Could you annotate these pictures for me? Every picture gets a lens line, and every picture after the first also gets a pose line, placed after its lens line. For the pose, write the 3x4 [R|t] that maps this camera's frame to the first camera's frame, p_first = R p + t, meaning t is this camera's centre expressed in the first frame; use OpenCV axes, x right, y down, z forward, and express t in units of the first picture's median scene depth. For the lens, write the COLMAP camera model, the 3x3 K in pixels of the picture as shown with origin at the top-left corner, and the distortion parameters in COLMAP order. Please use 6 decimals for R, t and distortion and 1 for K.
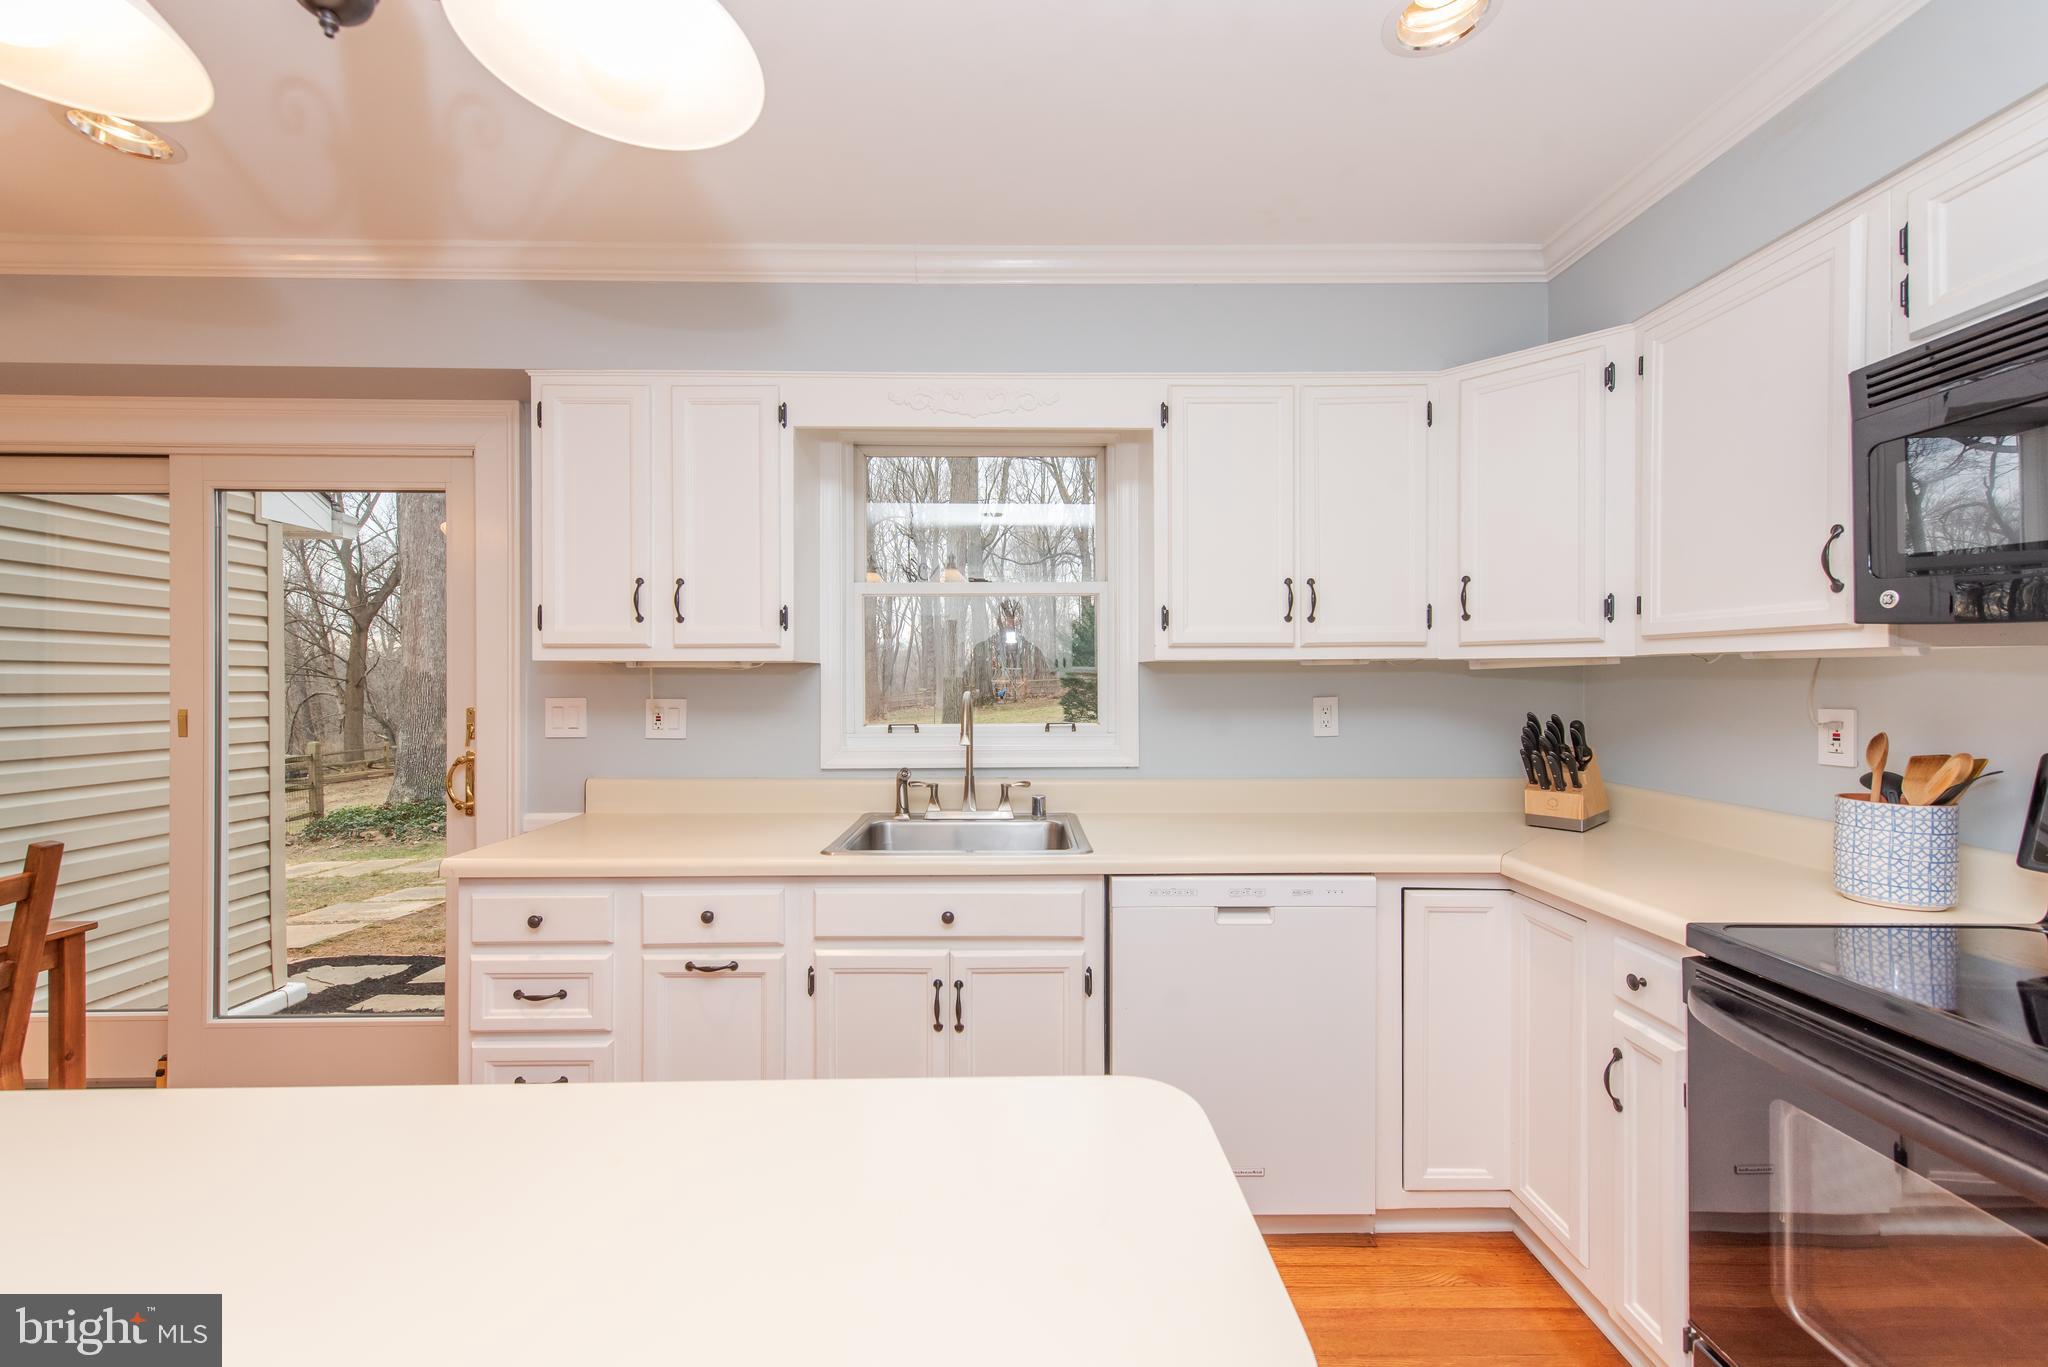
lens RADIAL K [[802.8, 0, 1026.9], [0, 802.8, 684.3], [0, 0, 1]] dist [0.014992, -0.003687]
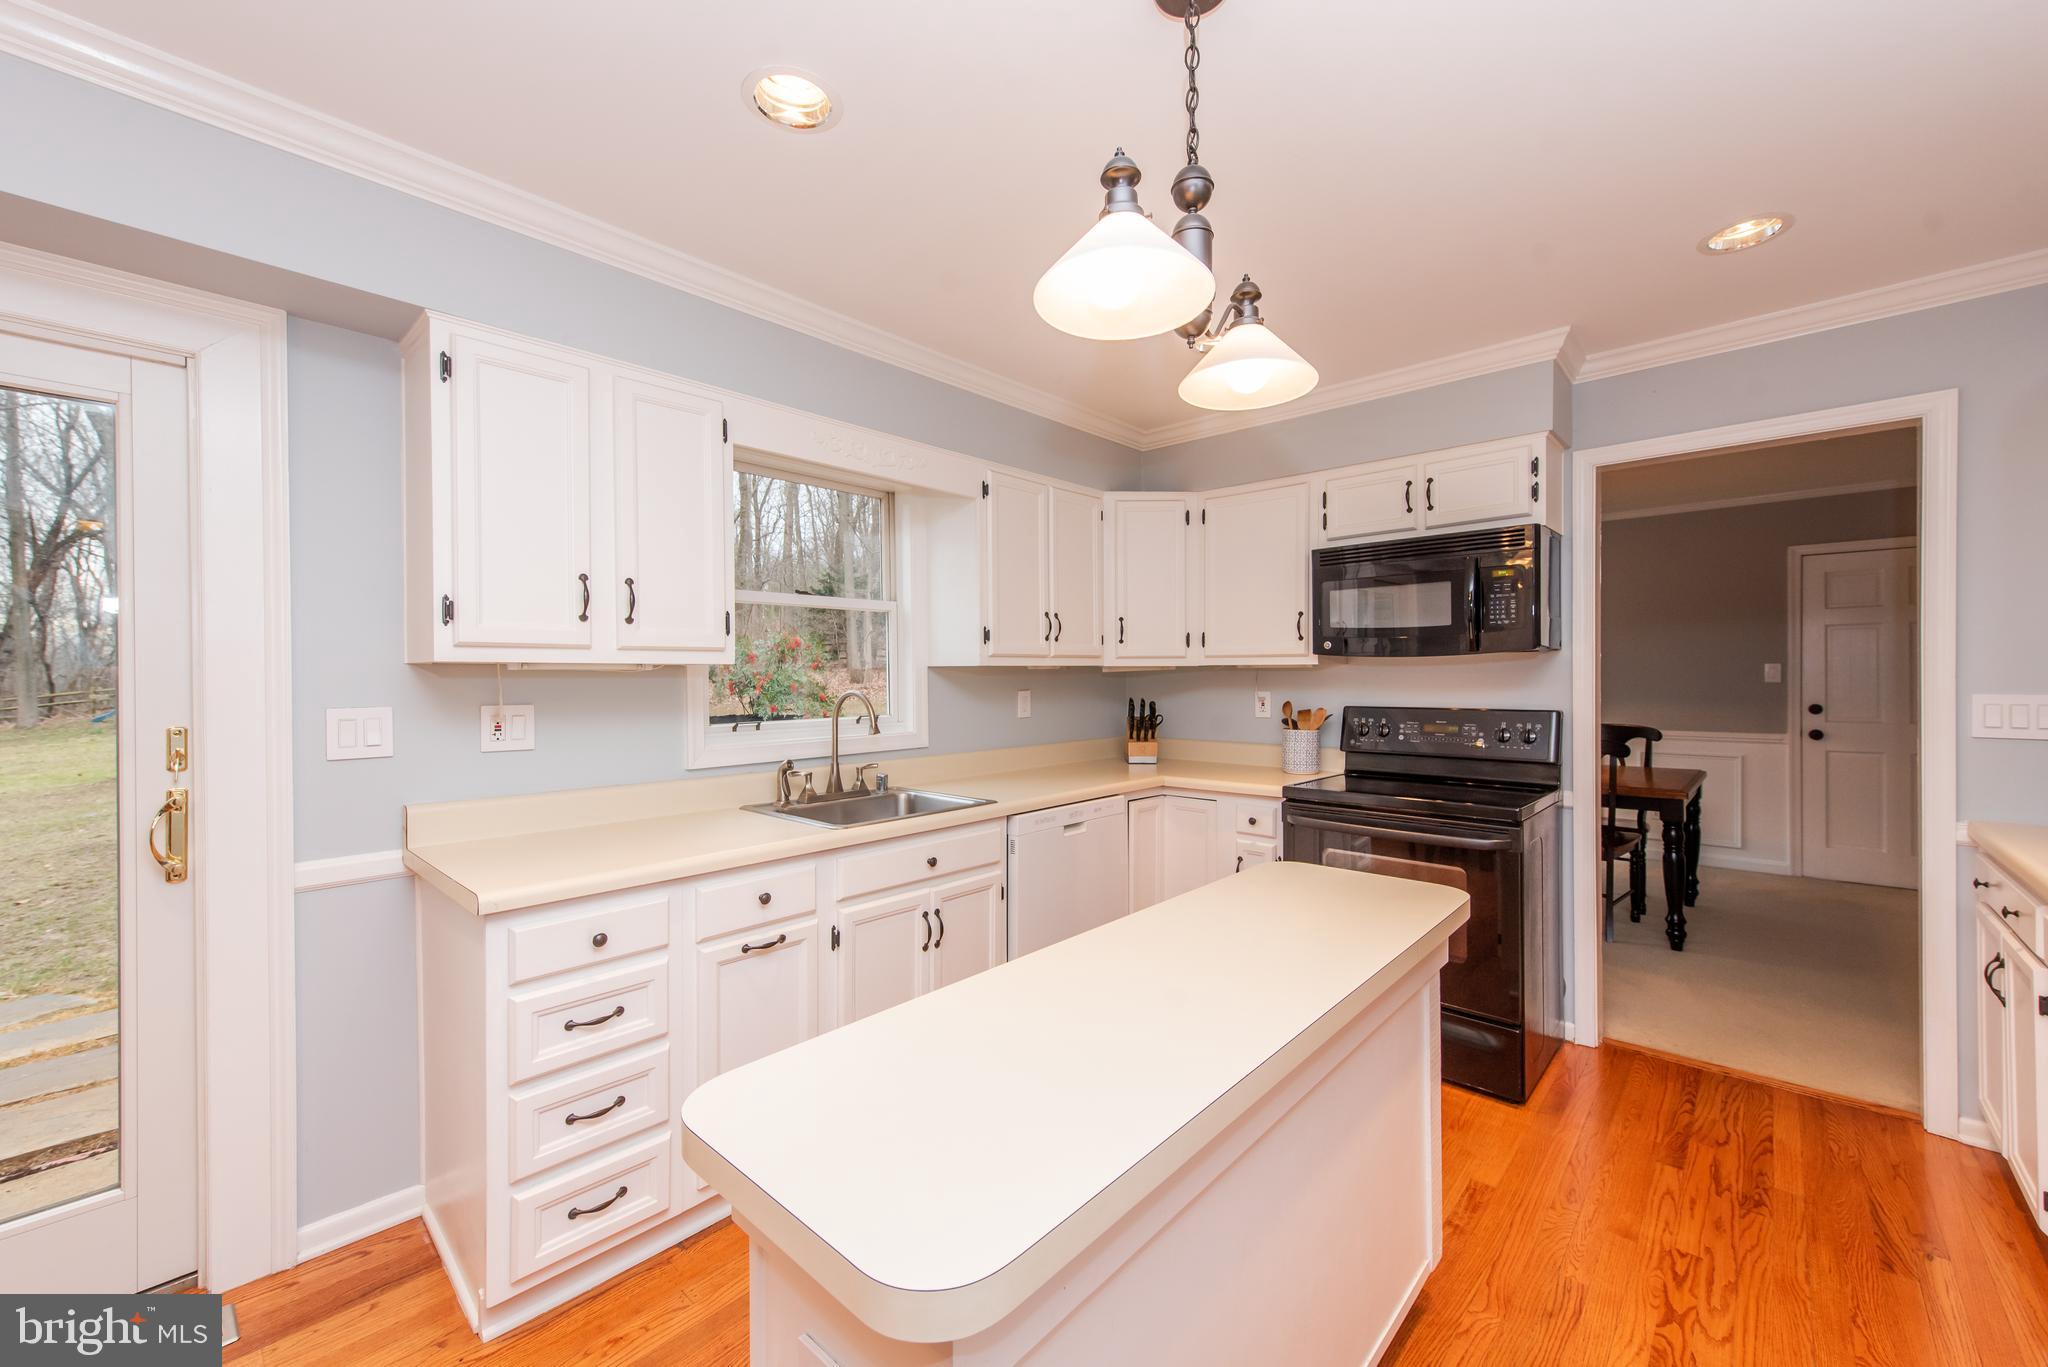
lens RADIAL K [[802.8, 0, 1029.0], [0, 802.8, 682.7], [0, 0, 1]] dist [0.014992, -0.003687]
pose [[0.686518, -0.008930, 0.727058, -0.811234], [0.008357, 0.999955, 0.004391, -0.006063], [-0.727065, 0.003061, 0.686562, -0.013198]]
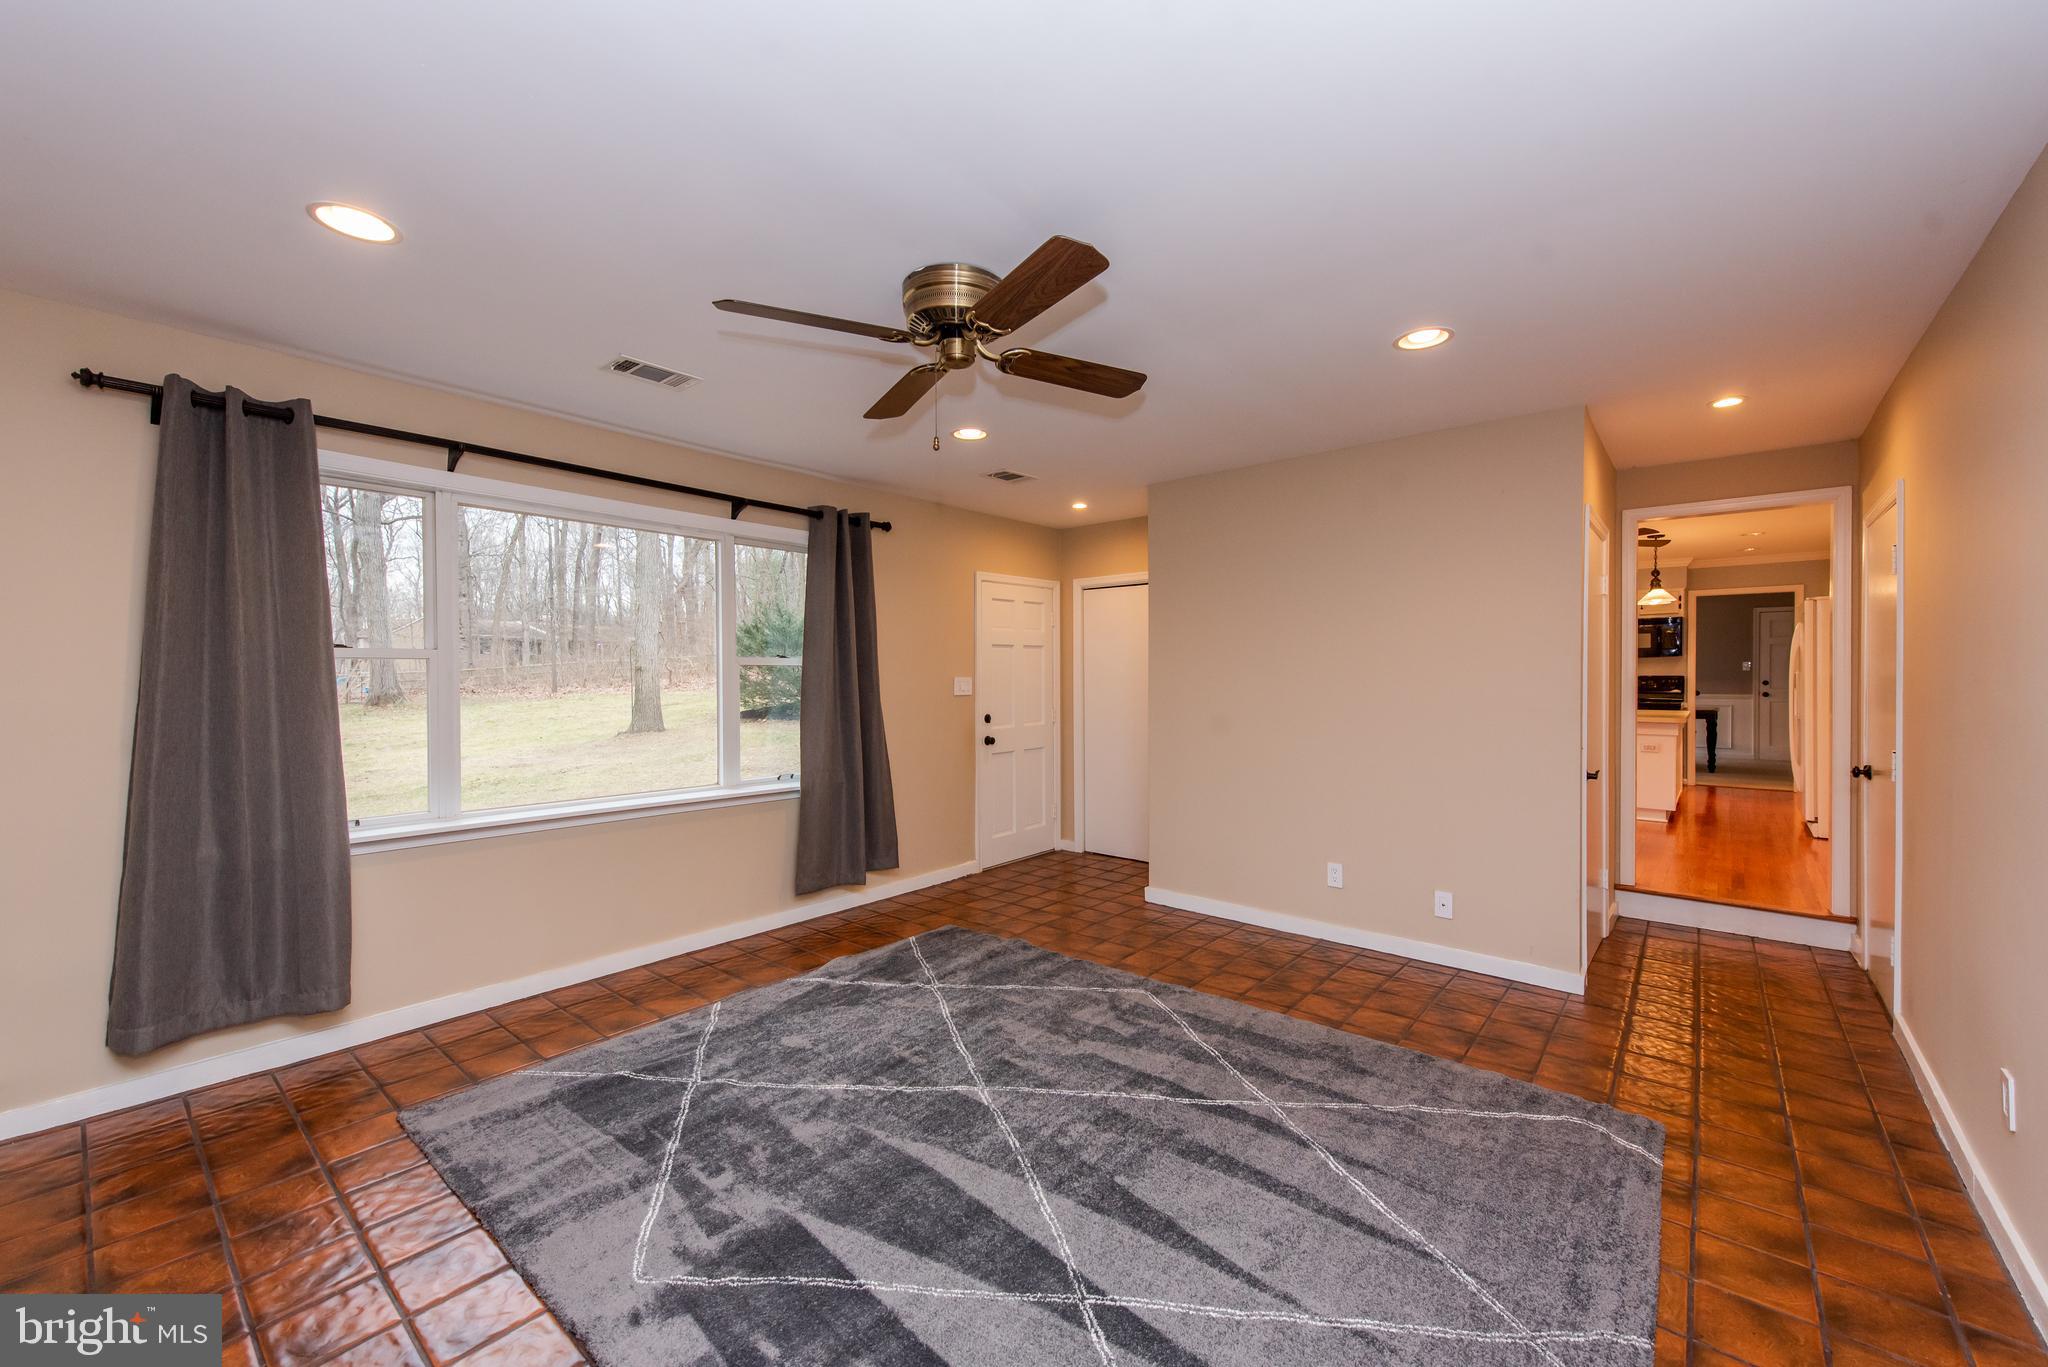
lens RADIAL K [[802.8, 0, 1015.2], [0, 802.8, 690.0], [0, 0, 1]] dist [0.014992, -0.003687]
pose [[0.669873, -0.013934, 0.742345, -4.612942], [0.006156, 0.999894, 0.013213, 0.051419], [-0.742450, -0.004281, 0.669888, 0.033541]]
